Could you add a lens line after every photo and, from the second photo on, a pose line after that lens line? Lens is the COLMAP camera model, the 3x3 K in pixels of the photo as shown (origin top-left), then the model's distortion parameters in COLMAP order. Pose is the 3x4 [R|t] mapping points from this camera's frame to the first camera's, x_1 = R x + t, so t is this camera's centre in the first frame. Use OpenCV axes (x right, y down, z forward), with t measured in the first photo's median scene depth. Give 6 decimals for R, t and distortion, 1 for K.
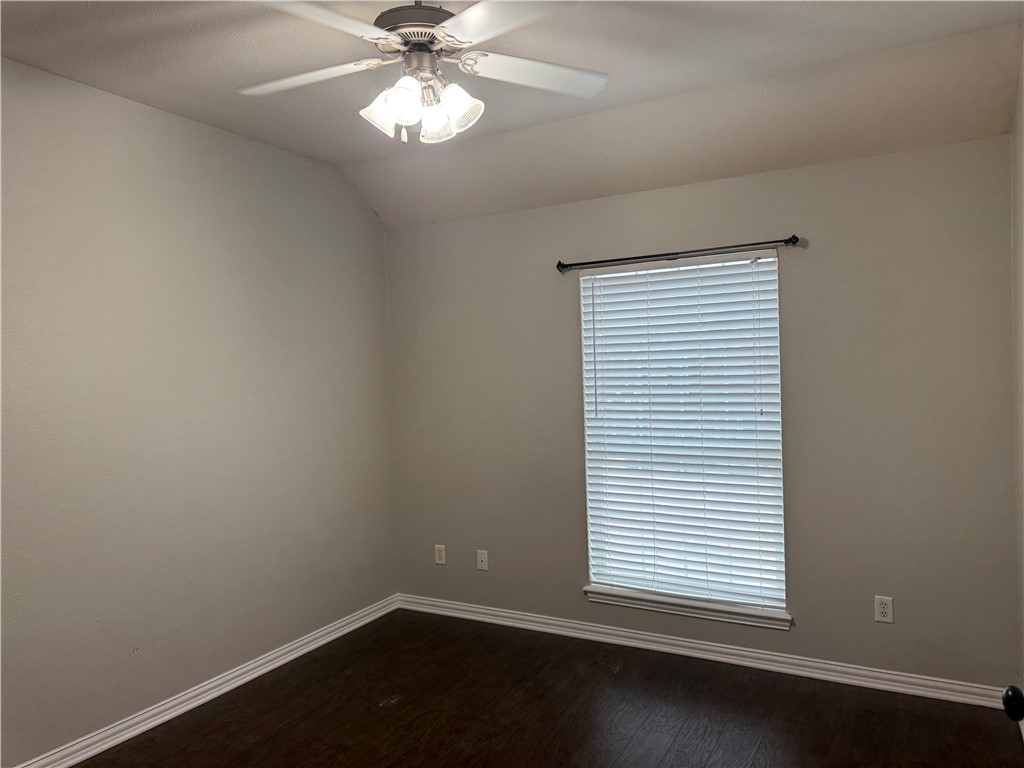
lens RADIAL K [[739.1, 0, 510.0], [0, 739.1, 377.7], [0, 0, 1]] dist [0.008054, -0.001838]
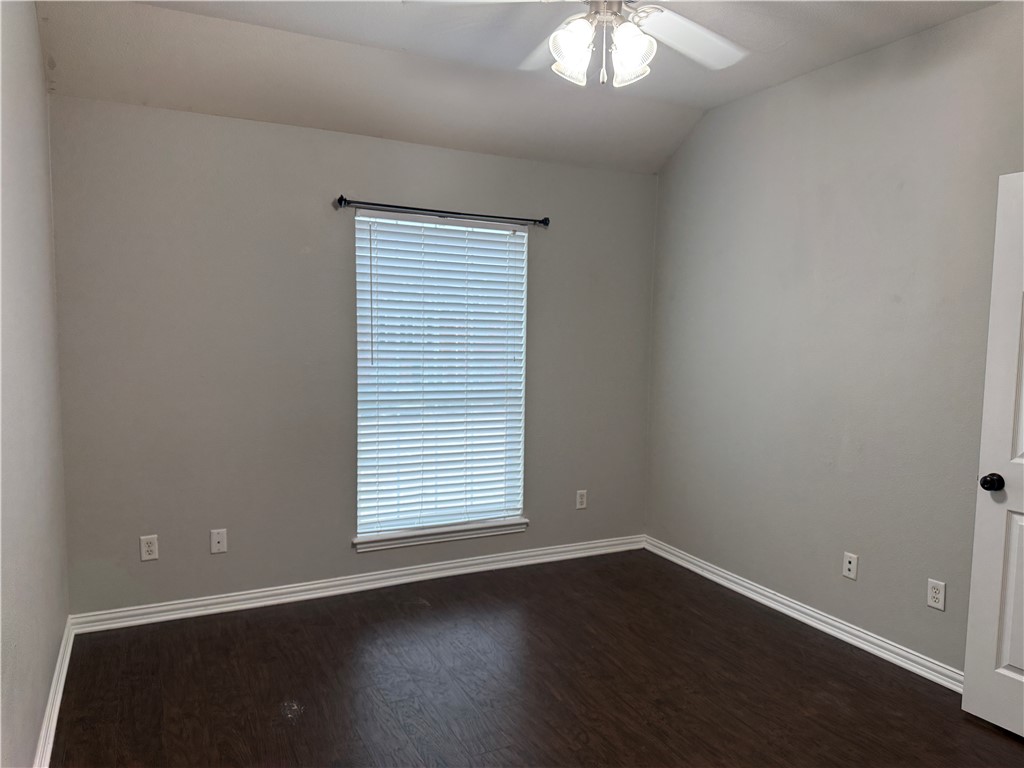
lens RADIAL K [[718.4, 0, 512.0], [0, 718.4, 384.0], [0, 0, 1]] dist [0.118110, -0.189228]
pose [[0.530485, -0.033393, 0.847036, -0.596536], [-0.037334, 0.997334, 0.062700, 0.010959], [-0.846872, -0.064884, 0.527824, 0.335787]]
